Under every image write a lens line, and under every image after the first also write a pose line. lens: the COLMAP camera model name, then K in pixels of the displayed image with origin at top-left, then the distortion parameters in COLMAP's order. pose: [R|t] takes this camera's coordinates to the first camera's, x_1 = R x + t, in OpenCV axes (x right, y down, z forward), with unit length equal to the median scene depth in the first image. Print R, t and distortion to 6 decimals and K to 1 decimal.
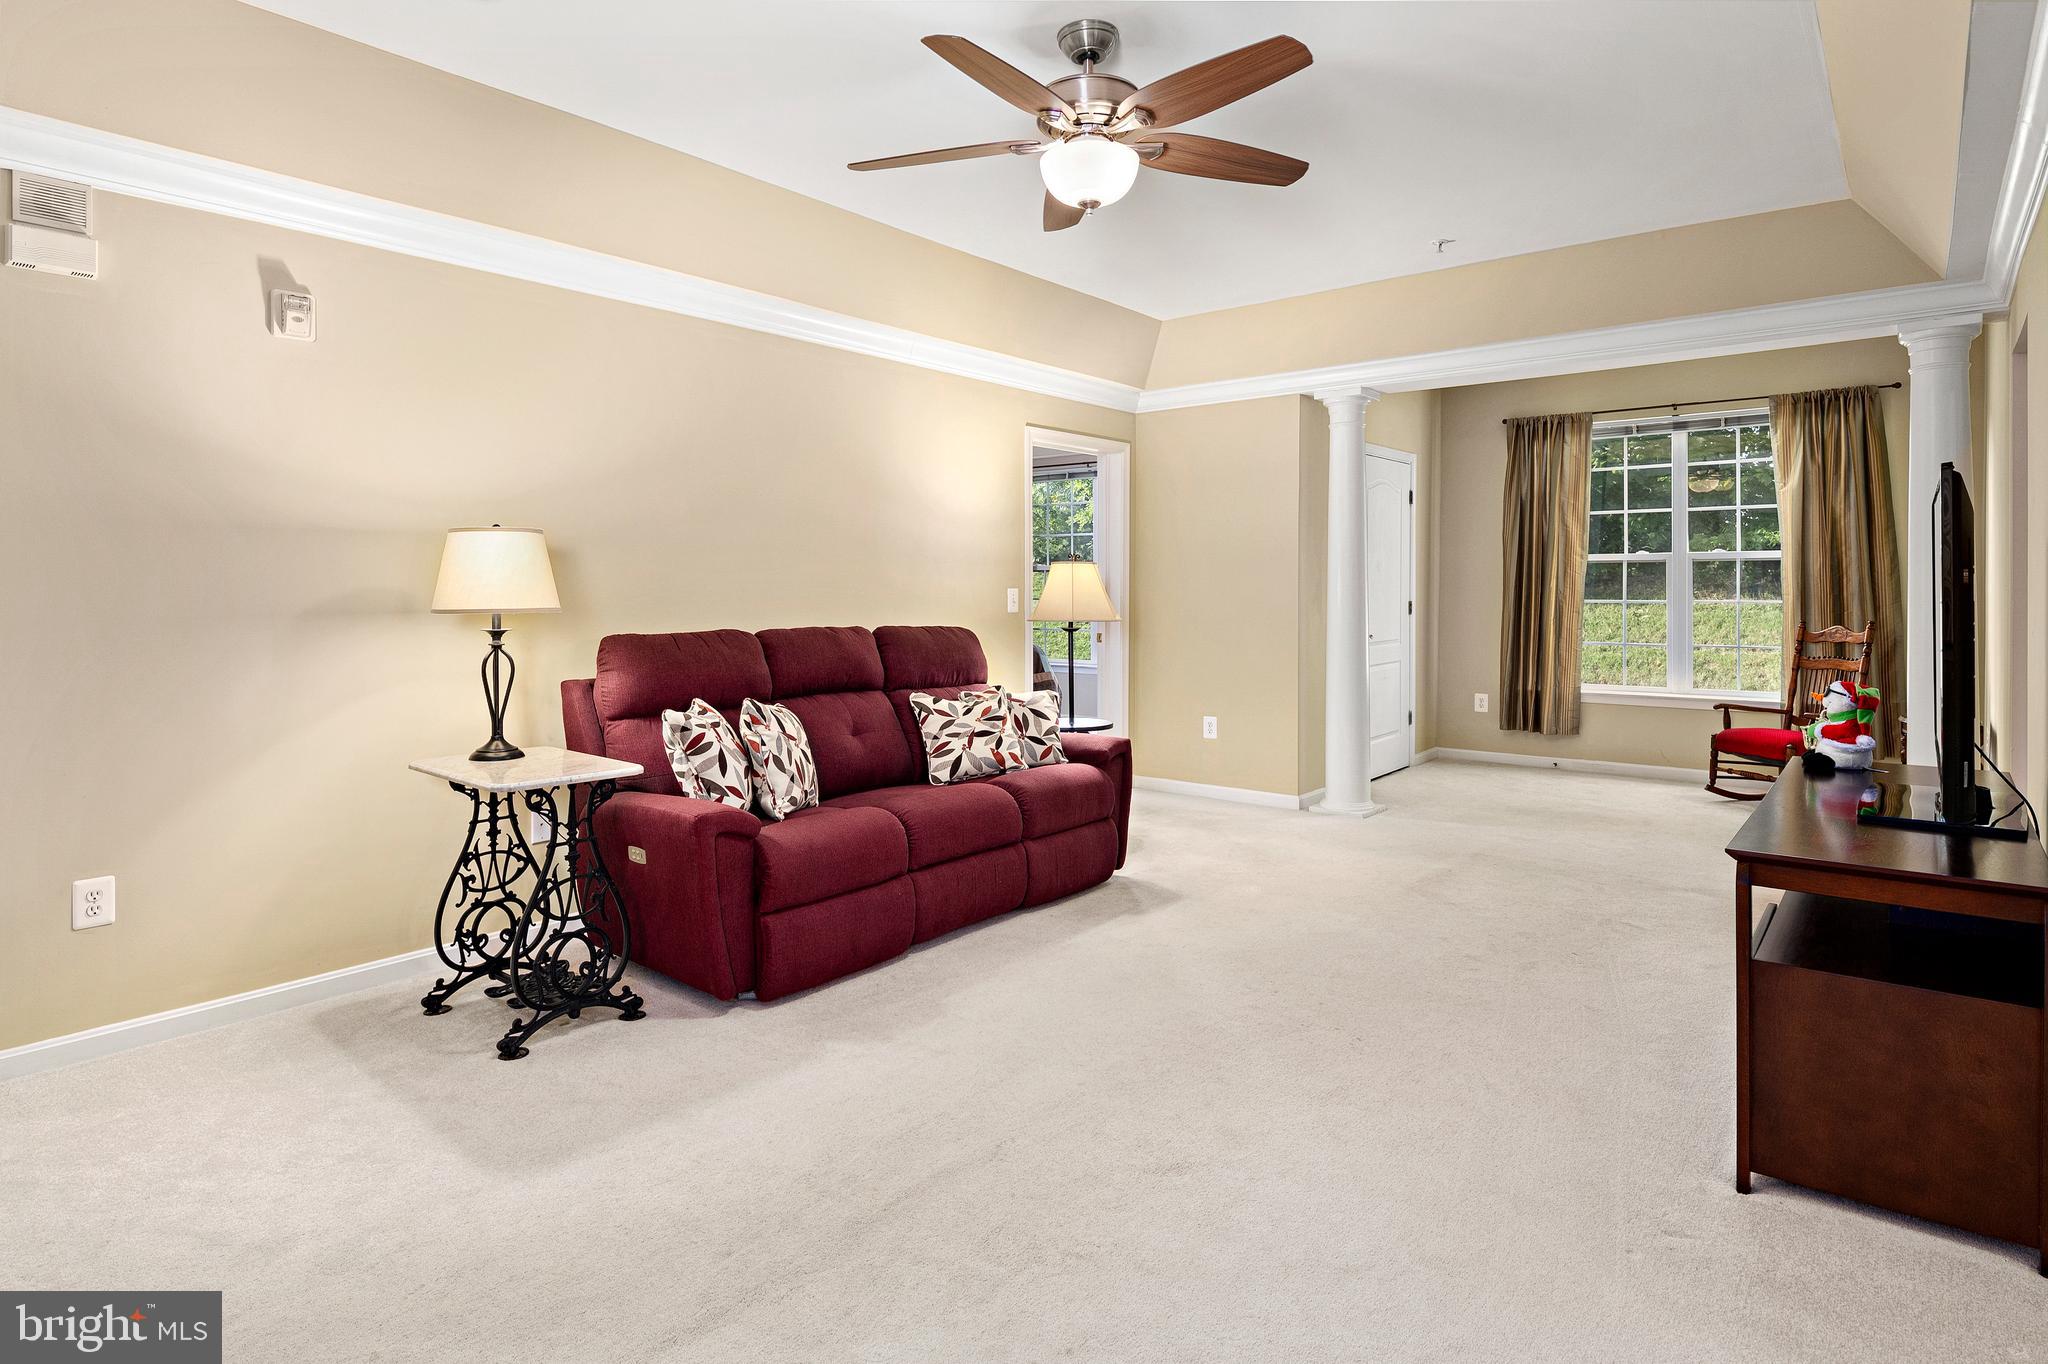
lens RADIAL K [[1109.0, 0, 1015.2], [0, 1109.0, 588.7], [0, 0, 1]] dist [-0.003056, -0.004459]
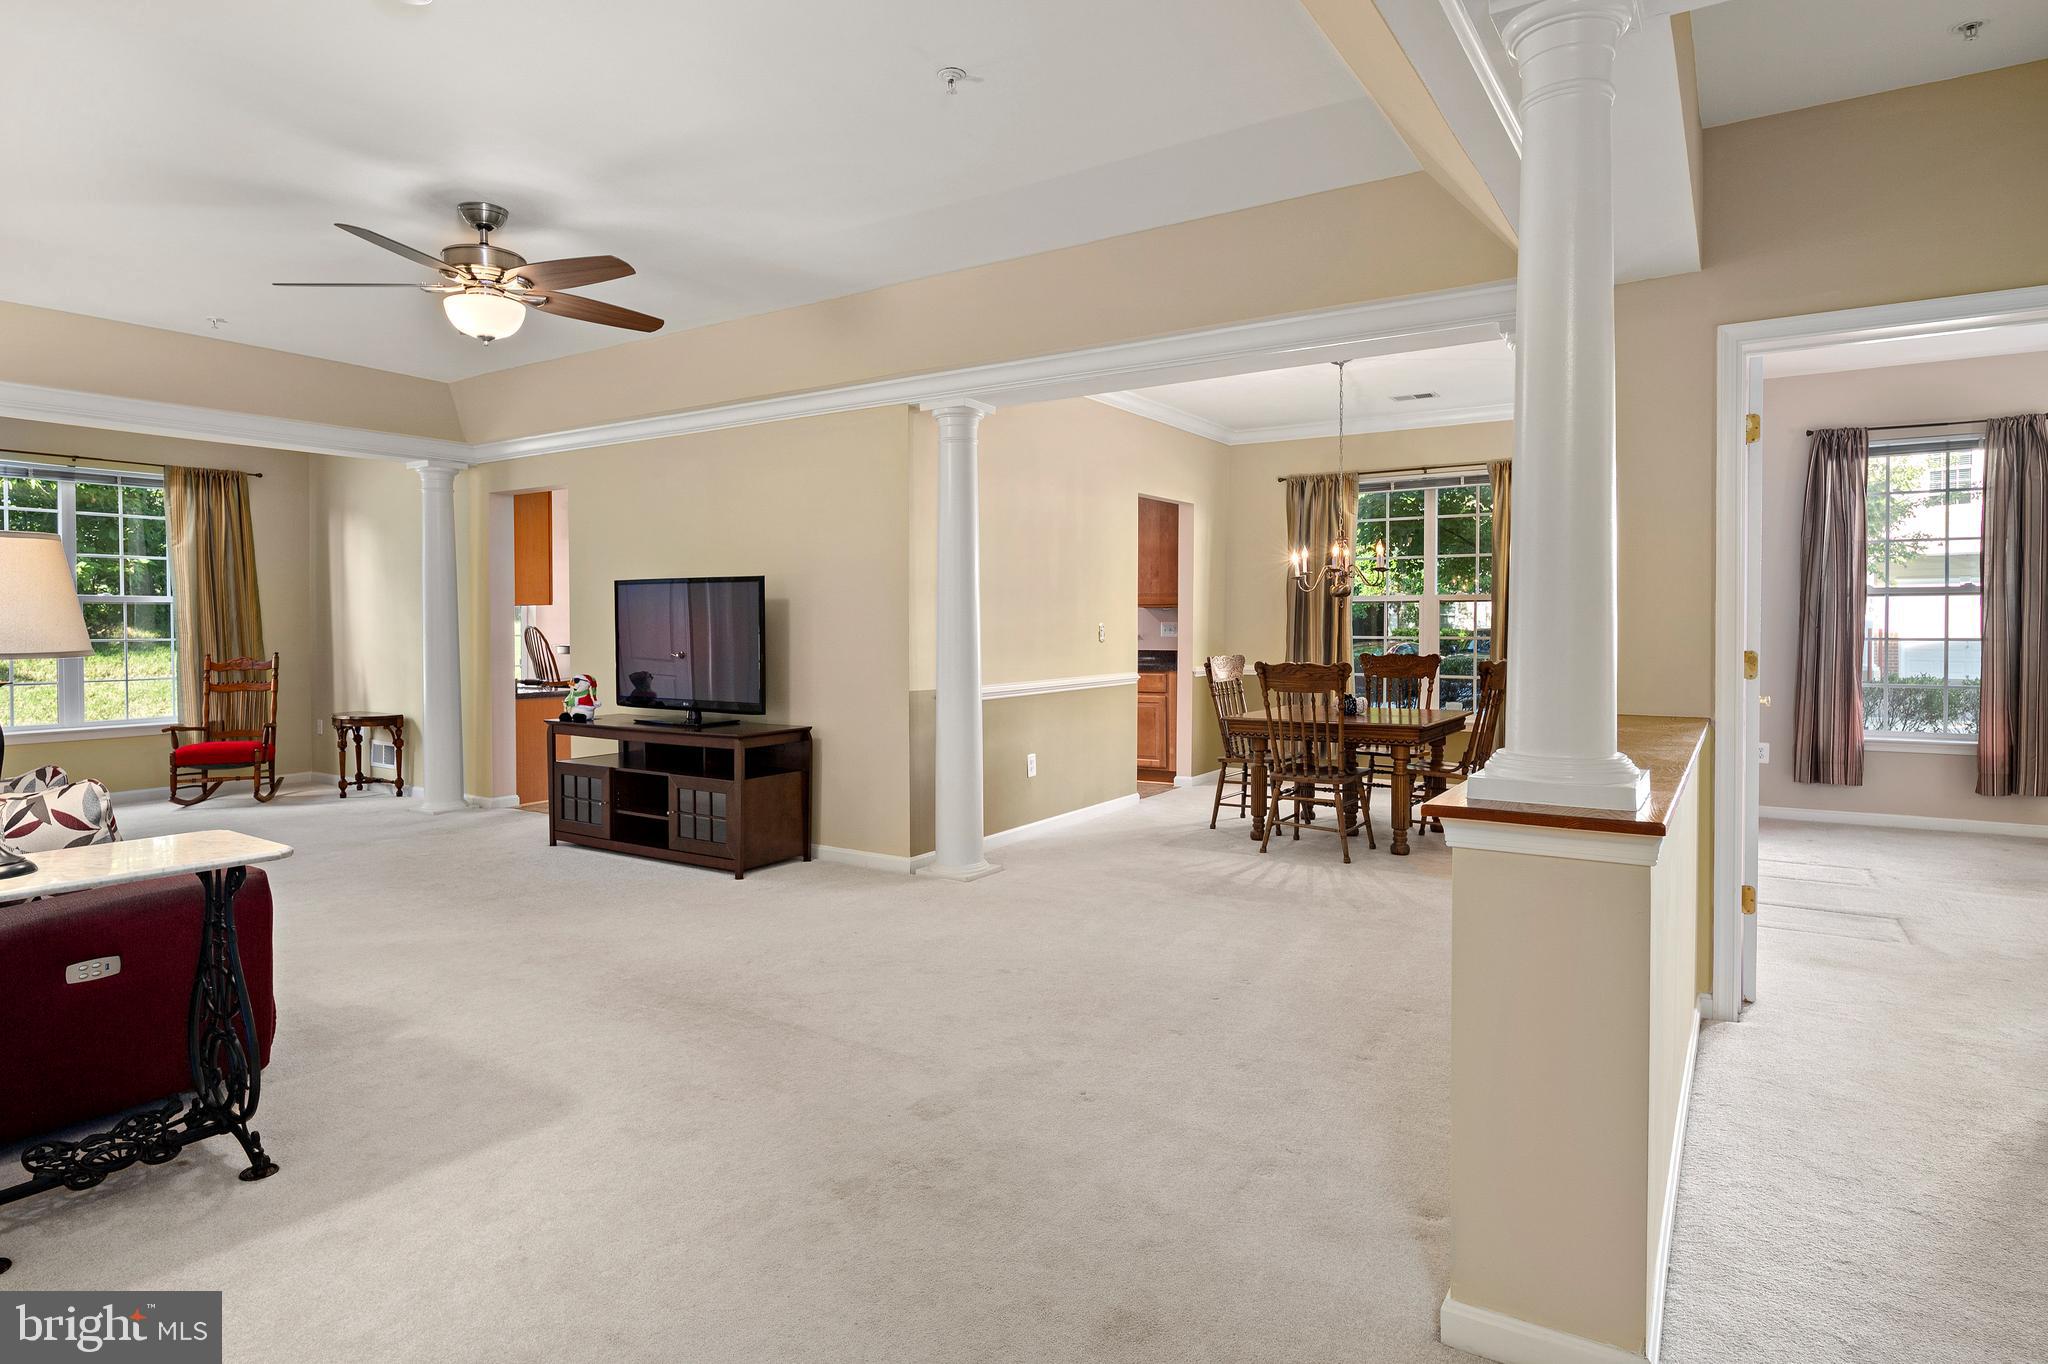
lens RADIAL K [[1109.0, 0, 1012.8], [0, 1109.0, 650.2], [0, 0, 1]] dist [-0.003056, -0.004459]
pose [[-0.109436, -0.019919, 0.993794, -0.552349], [0.005550, 0.999771, 0.020650, 0.003321], [-0.993978, 0.007776, -0.109301, 0.216281]]
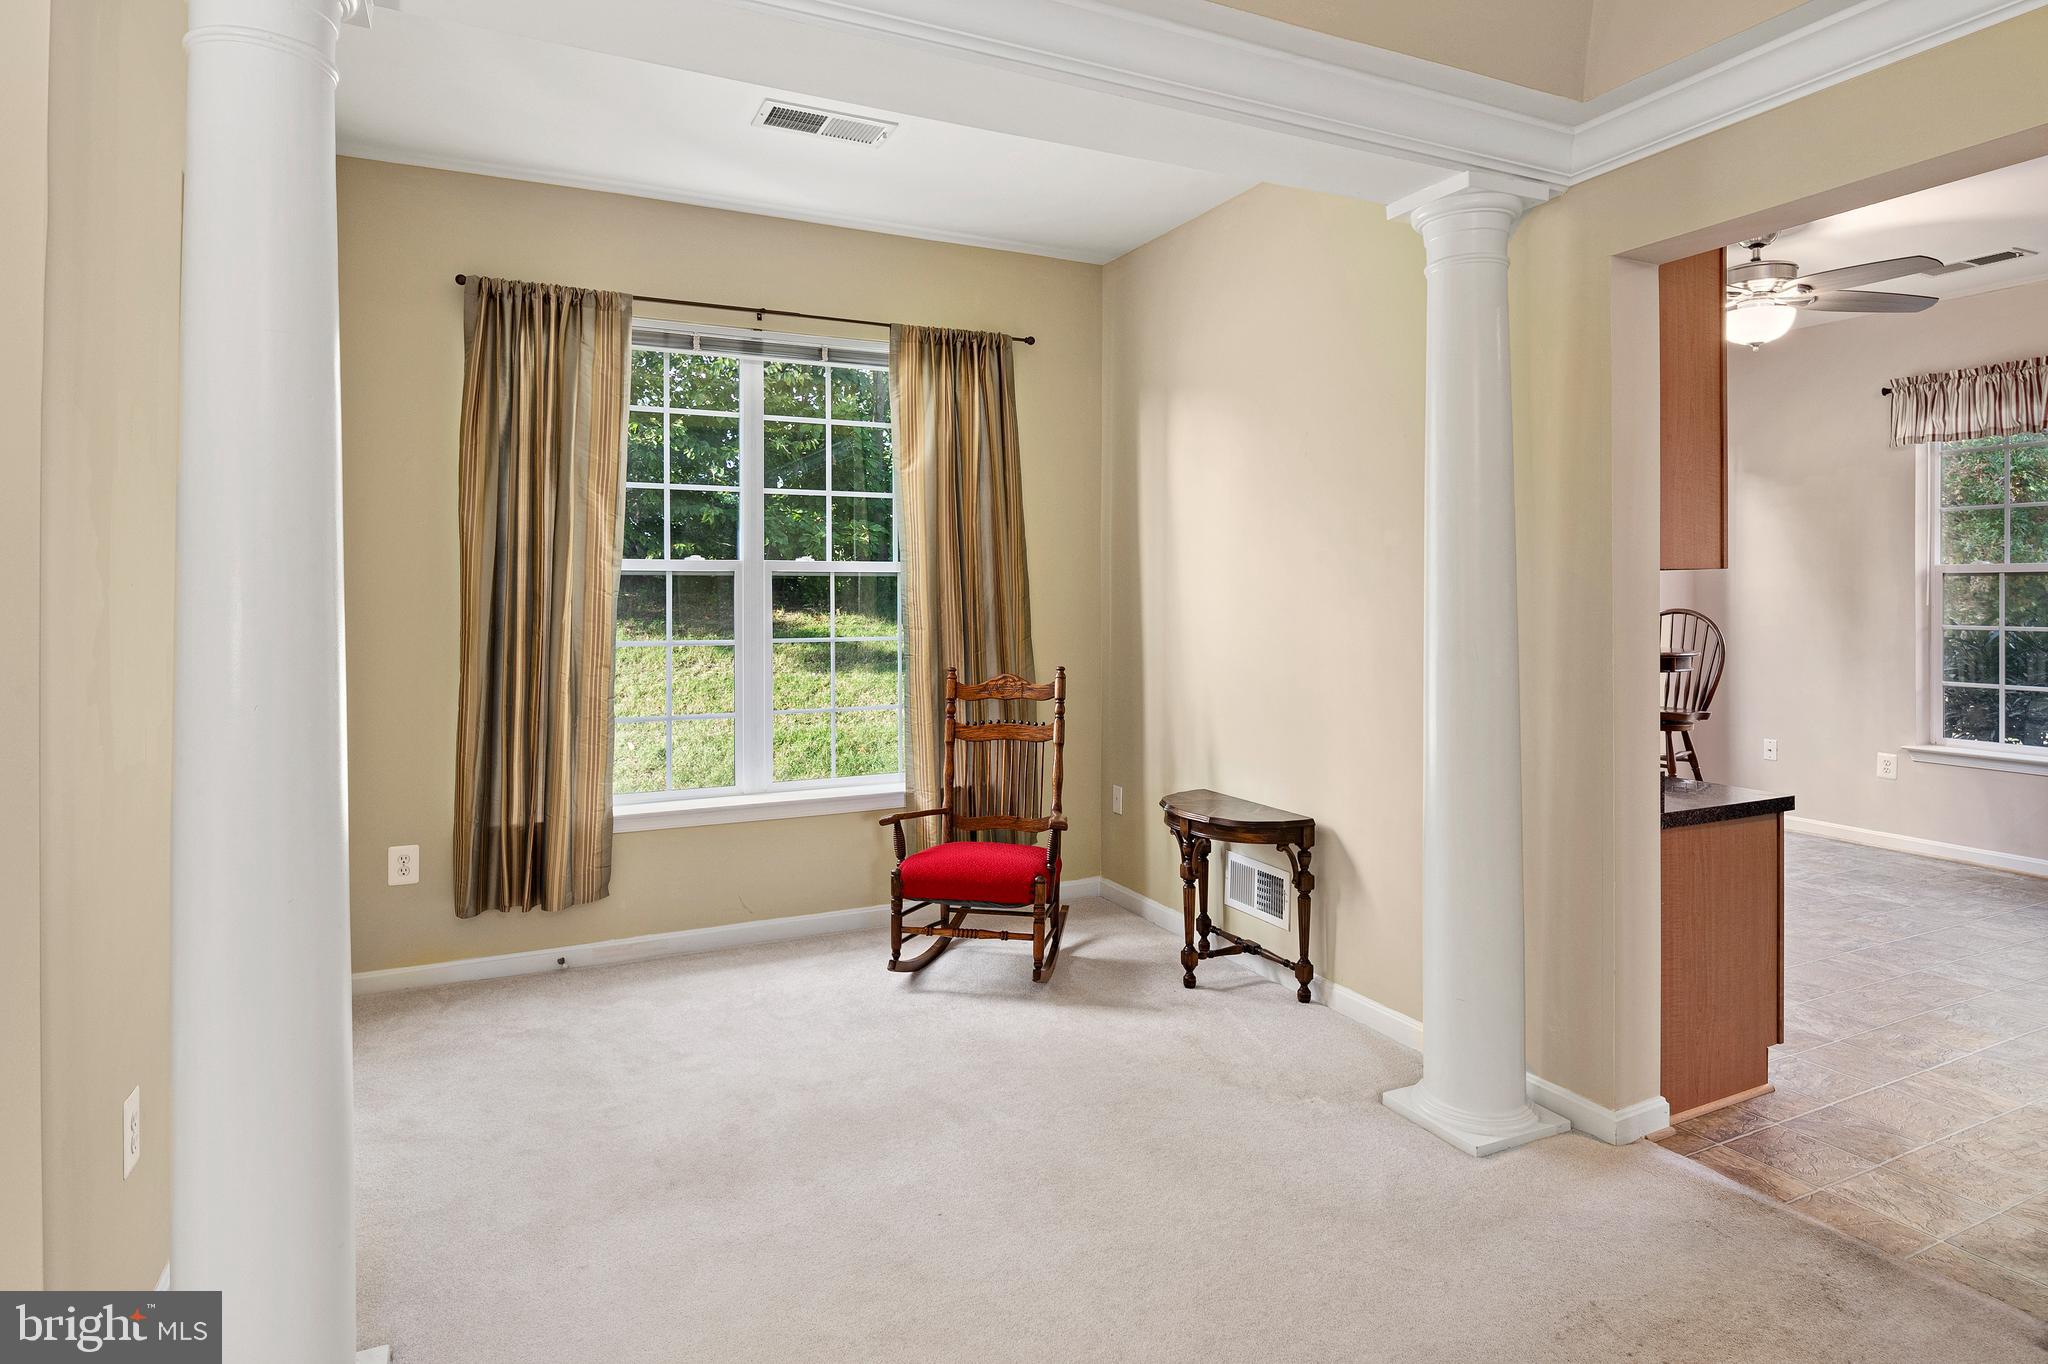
lens RADIAL K [[1109.0, 0, 1011.5], [0, 1109.0, 603.6], [0, 0, 1]] dist [-0.003056, -0.004459]
pose [[0.424252, -0.001544, 0.905543, 0.111776], [0.003355, 0.999994, 0.000133, -0.008705], [-0.905538, 0.002981, 0.424255, 0.615100]]
